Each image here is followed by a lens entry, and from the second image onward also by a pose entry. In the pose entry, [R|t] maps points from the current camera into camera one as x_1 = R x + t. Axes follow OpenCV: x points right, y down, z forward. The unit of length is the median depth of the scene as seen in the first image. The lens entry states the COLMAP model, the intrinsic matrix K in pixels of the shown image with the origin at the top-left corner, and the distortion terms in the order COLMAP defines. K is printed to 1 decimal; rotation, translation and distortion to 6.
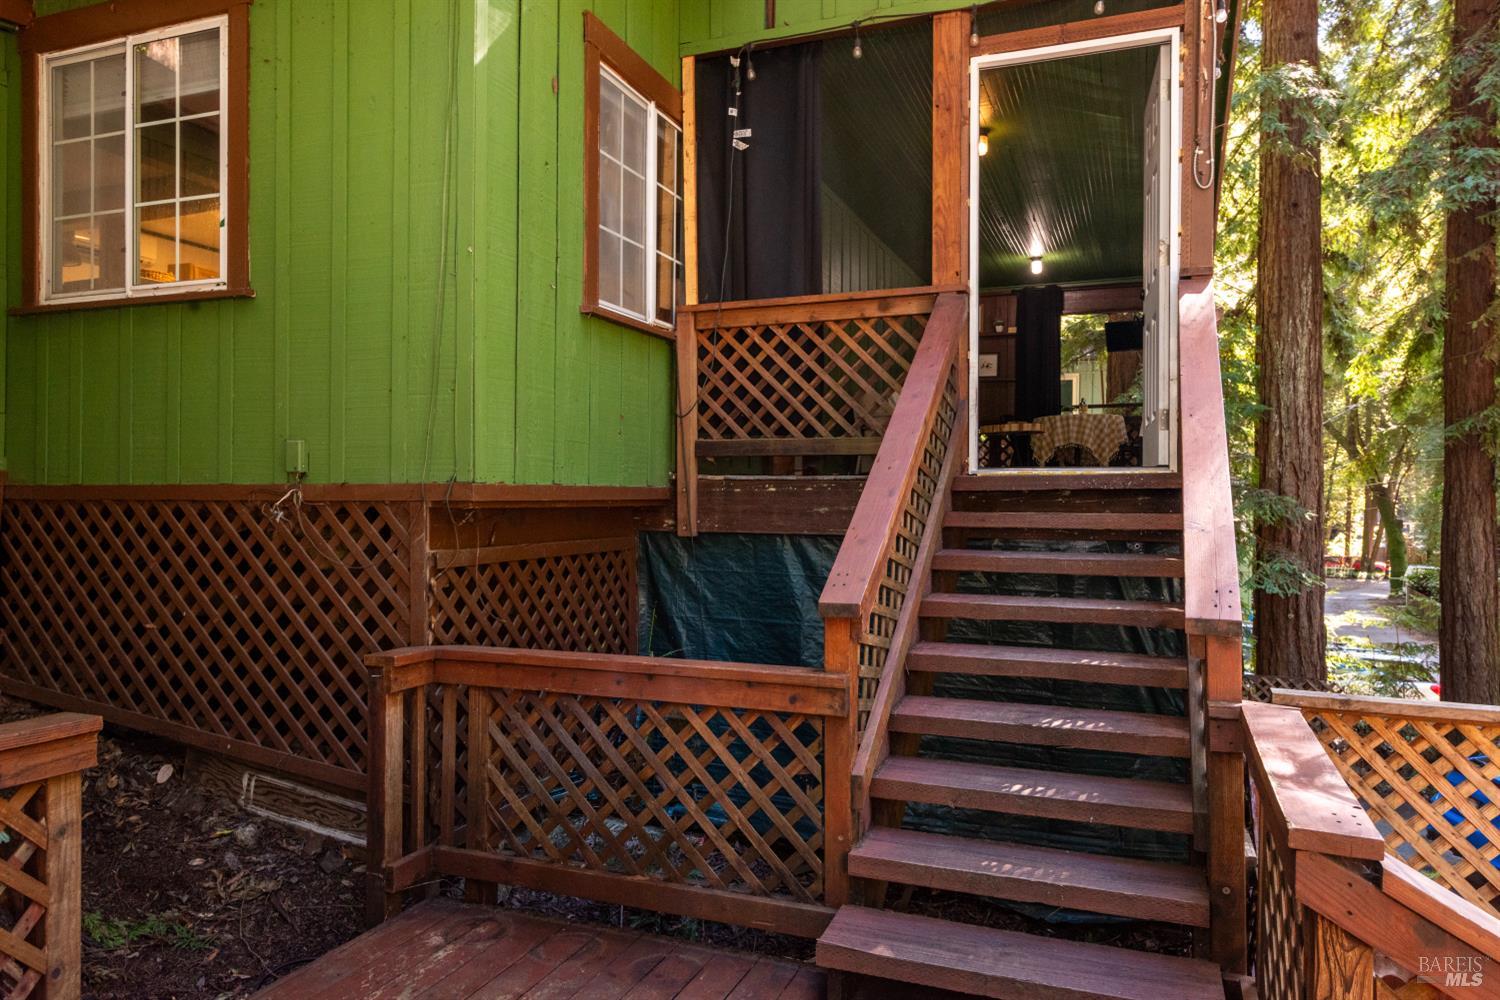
lens RADIAL K [[1027.6, 0, 750.0], [0, 1027.6, 500.0], [0, 0, 1]] dist [0.000738, 0.001616]
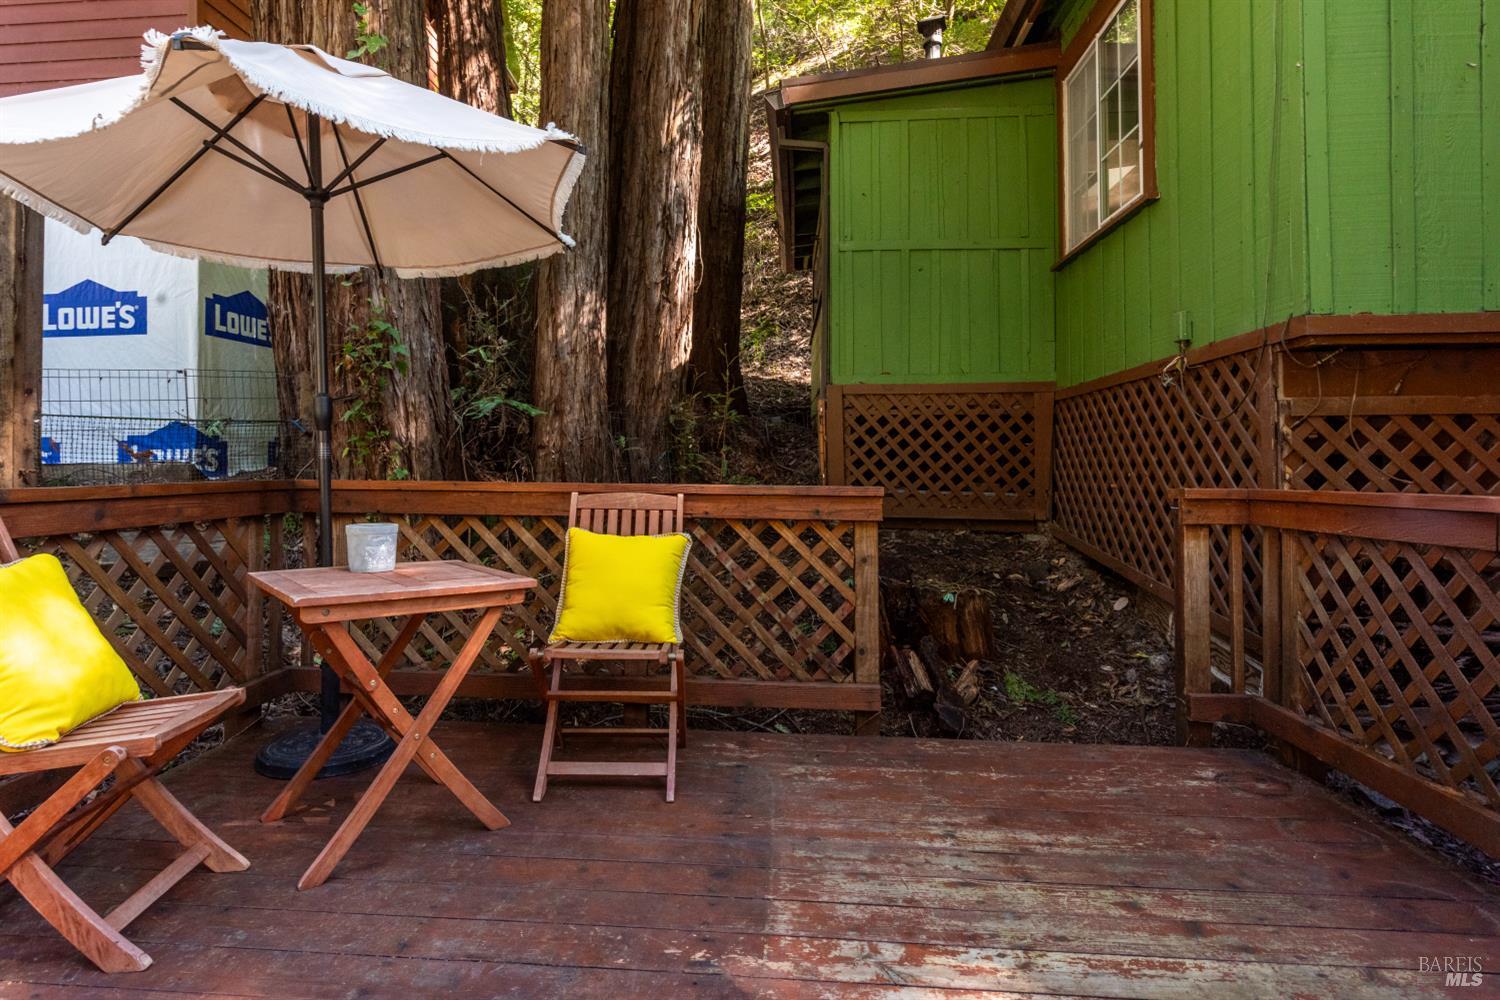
lens RADIAL K [[805.7, 0, 713.5], [0, 805.7, 457.5], [0, 0, 1]] dist [-0.001146, -0.000414]
pose [[0.273553, -0.018633, -0.961677, 0.288664], [-0.002625, 0.999794, -0.020118, 0.133245], [0.961853, 0.008028, 0.273447, 0.312150]]
